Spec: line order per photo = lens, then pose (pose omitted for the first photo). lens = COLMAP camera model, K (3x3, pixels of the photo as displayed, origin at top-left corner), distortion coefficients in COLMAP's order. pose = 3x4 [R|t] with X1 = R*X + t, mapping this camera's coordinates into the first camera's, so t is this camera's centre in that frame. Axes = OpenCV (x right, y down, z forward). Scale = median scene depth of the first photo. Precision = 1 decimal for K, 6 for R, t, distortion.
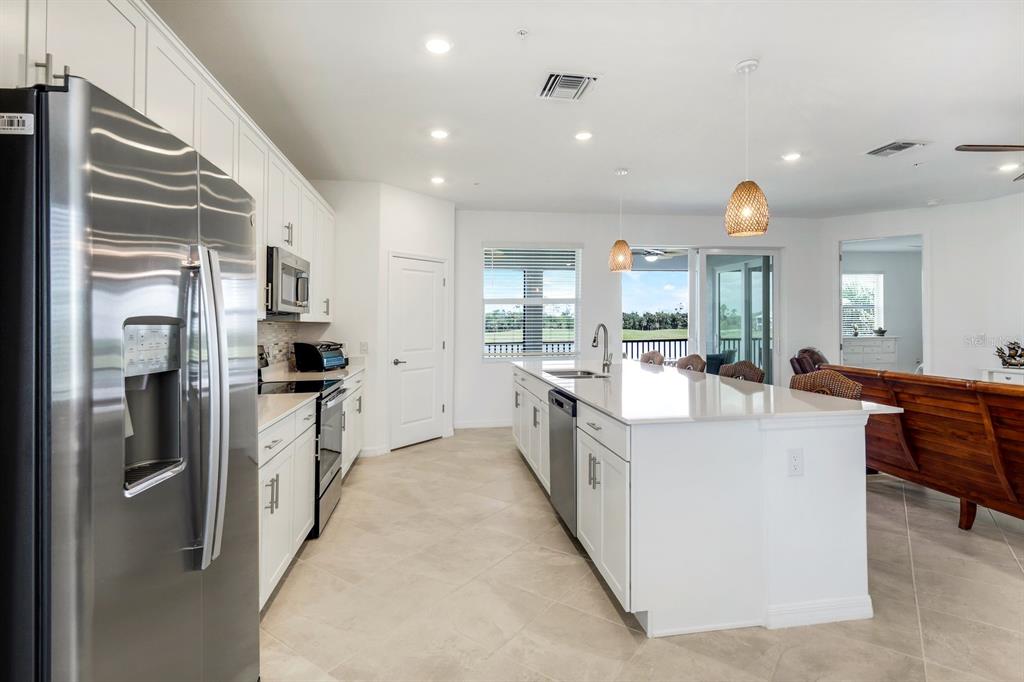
lens RADIAL K [[499.2, 0, 510.8], [0, 499.2, 317.3], [0, 0, 1]] dist [0.000602, 0.000333]
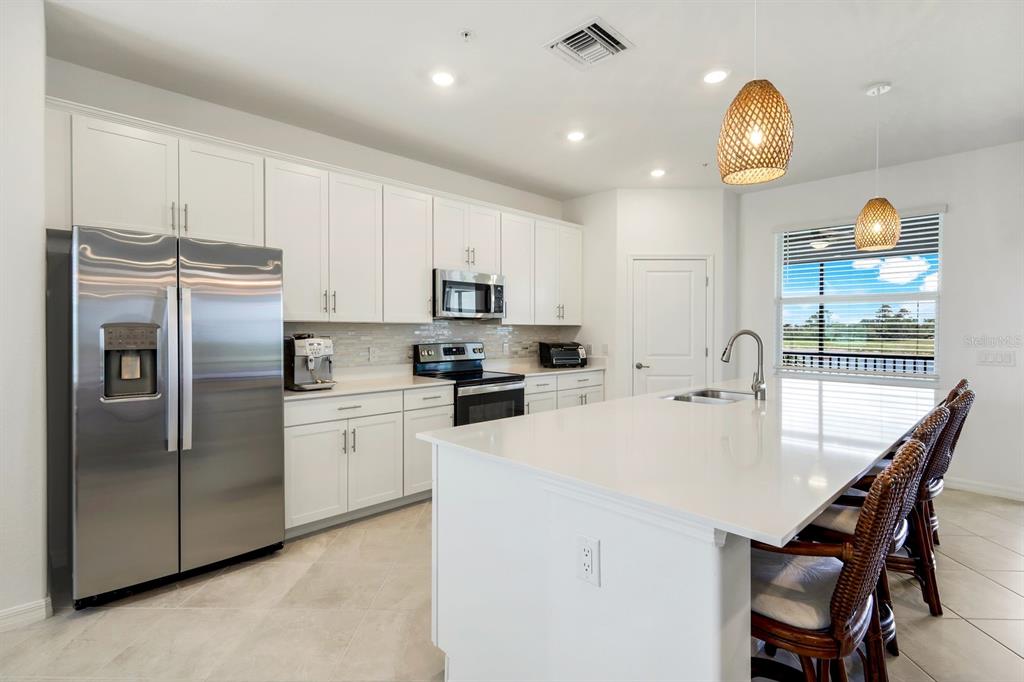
lens RADIAL K [[479.2, 0, 513.4], [0, 479.2, 336.3], [0, 0, 1]] dist [0.003185, 0.000518]
pose [[0.582985, 0.025136, -0.812094, 0.417338], [0.000475, 0.999511, 0.031278, 0.000499], [0.812483, -0.018620, 0.582687, 0.251977]]
